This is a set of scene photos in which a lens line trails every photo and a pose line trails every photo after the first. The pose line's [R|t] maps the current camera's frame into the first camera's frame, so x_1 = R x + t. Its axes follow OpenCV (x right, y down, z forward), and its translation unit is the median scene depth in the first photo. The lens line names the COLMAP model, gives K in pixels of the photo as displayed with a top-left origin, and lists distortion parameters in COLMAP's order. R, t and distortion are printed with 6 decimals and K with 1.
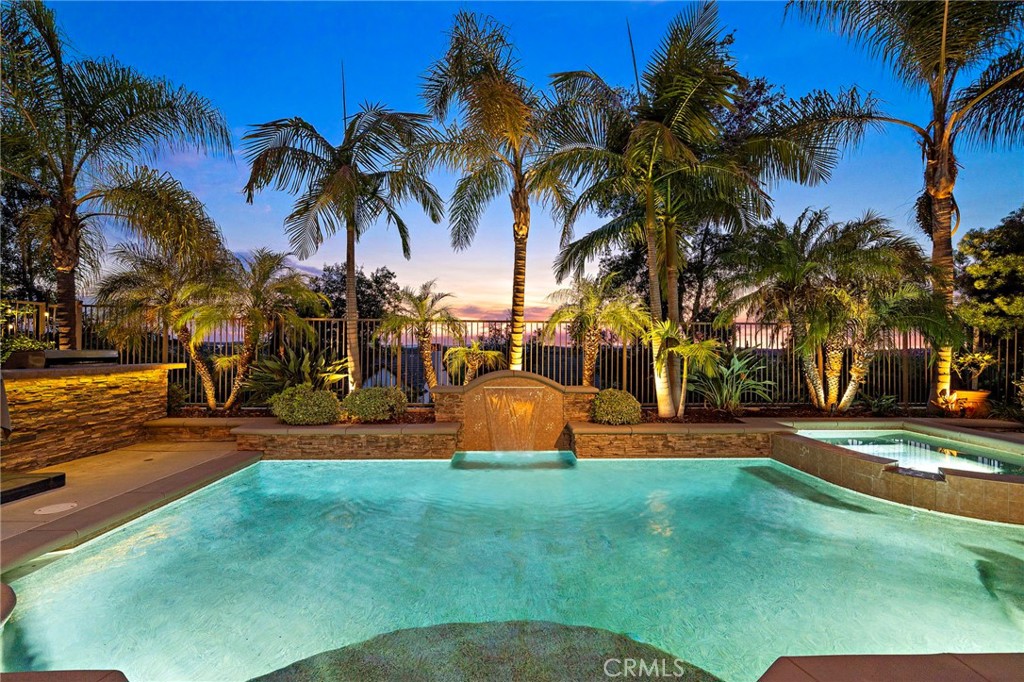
lens RADIAL K [[390.7, 0, 515.8], [0, 390.7, 348.7], [0, 0, 1]] dist [-0.001287, 0.000023]
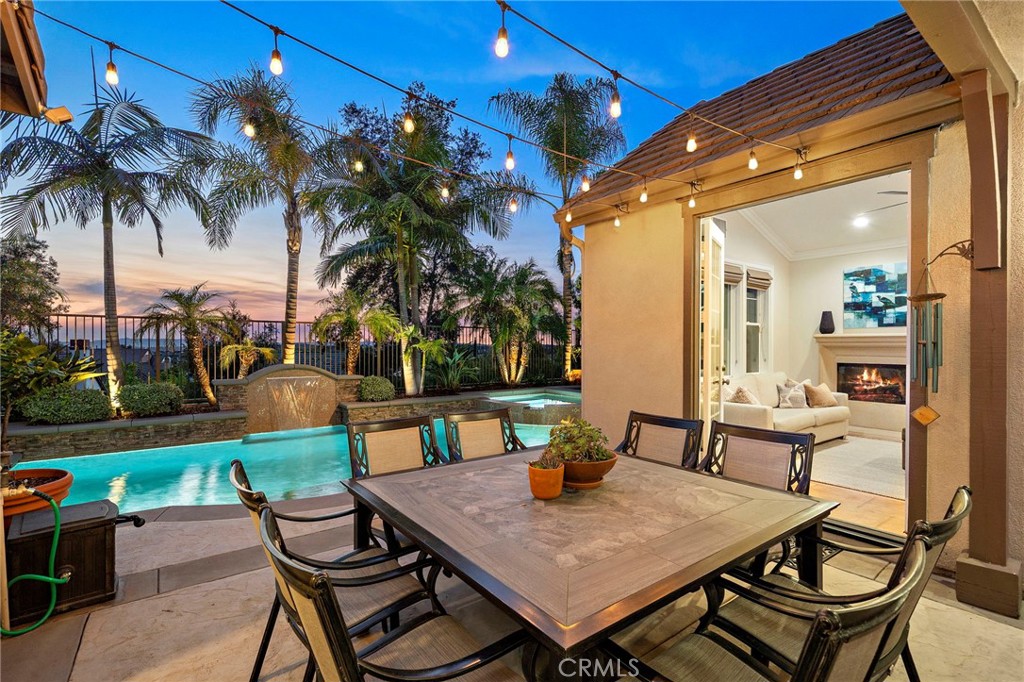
lens RADIAL K [[467.1, 0, 514.3], [0, 467.1, 345.2], [0, 0, 1]] dist [-0.000185, -0.000021]
pose [[0.817191, -0.004372, 0.576351, -0.257118], [0.004744, 0.999988, 0.000859, -0.000079], [-0.576348, 0.002032, 0.817202, -0.535310]]
